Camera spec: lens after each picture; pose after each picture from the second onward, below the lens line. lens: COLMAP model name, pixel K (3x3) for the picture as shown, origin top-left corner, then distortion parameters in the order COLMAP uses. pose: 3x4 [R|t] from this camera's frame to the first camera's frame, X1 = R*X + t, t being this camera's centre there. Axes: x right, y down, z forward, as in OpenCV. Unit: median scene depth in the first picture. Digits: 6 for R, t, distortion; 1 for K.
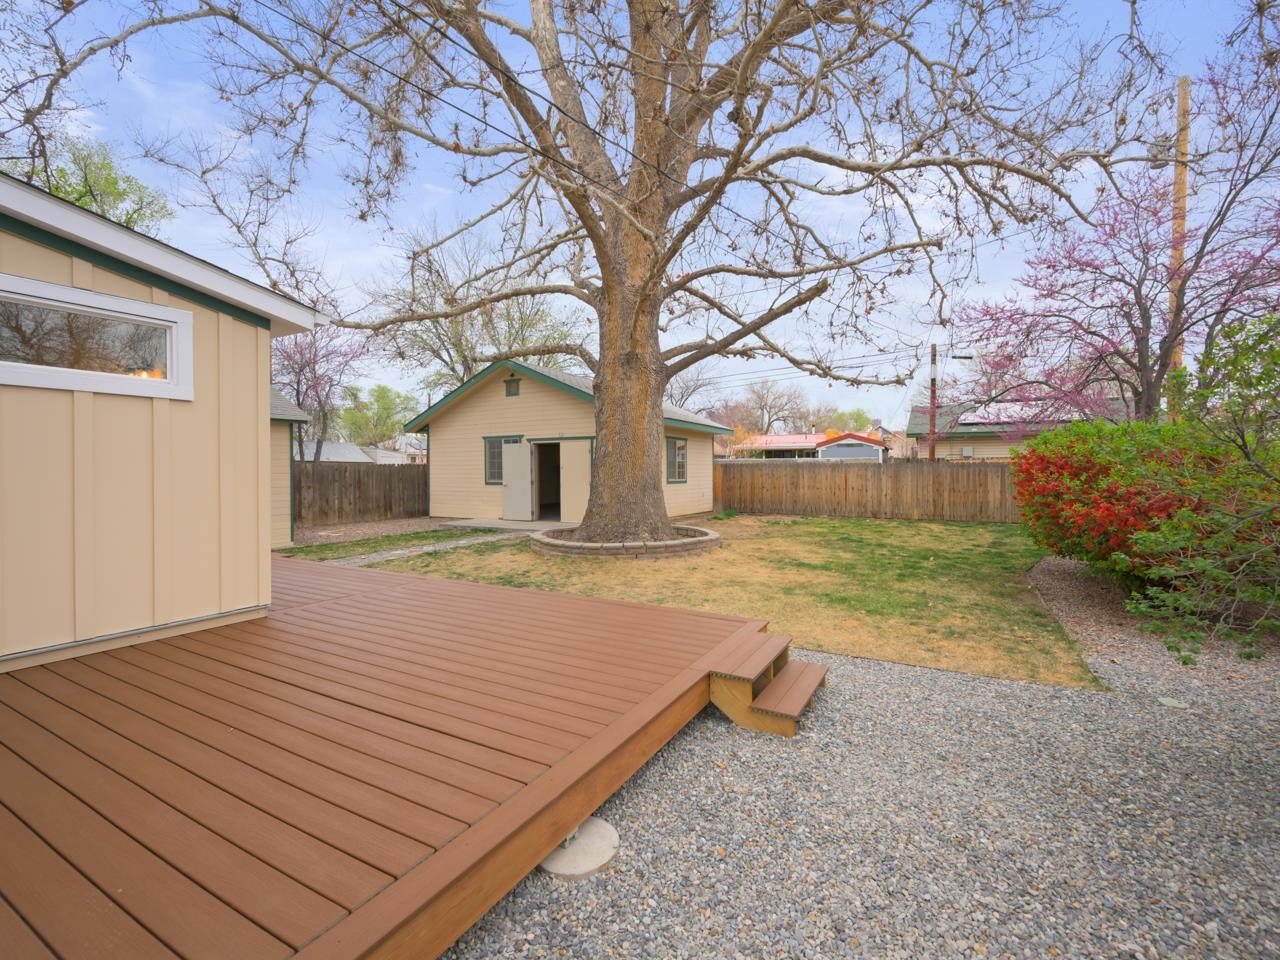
lens RADIAL K [[575.0, 0, 636.4], [0, 575.0, 477.5], [0, 0, 1]] dist [-0.002171, 0.002058]
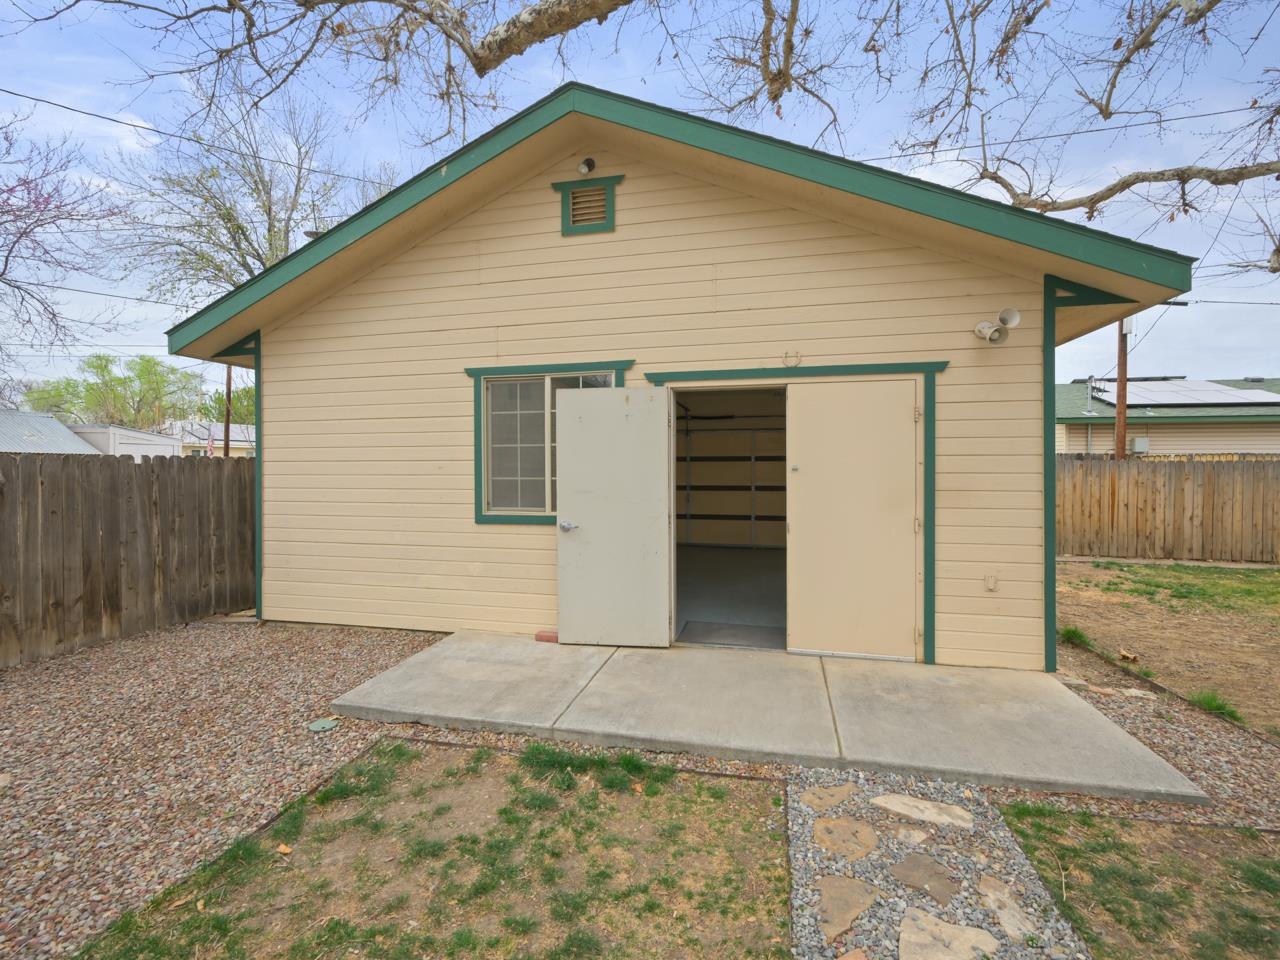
lens RADIAL K [[575.0, 0, 645.0], [0, 575.0, 475.7], [0, 0, 1]] dist [-0.002171, 0.002058]
pose [[0.956870, -0.001825, 0.290510, -0.270135], [0.000922, 0.999994, 0.003248, -0.014027], [-0.290514, -0.002840, 0.956867, 0.685157]]
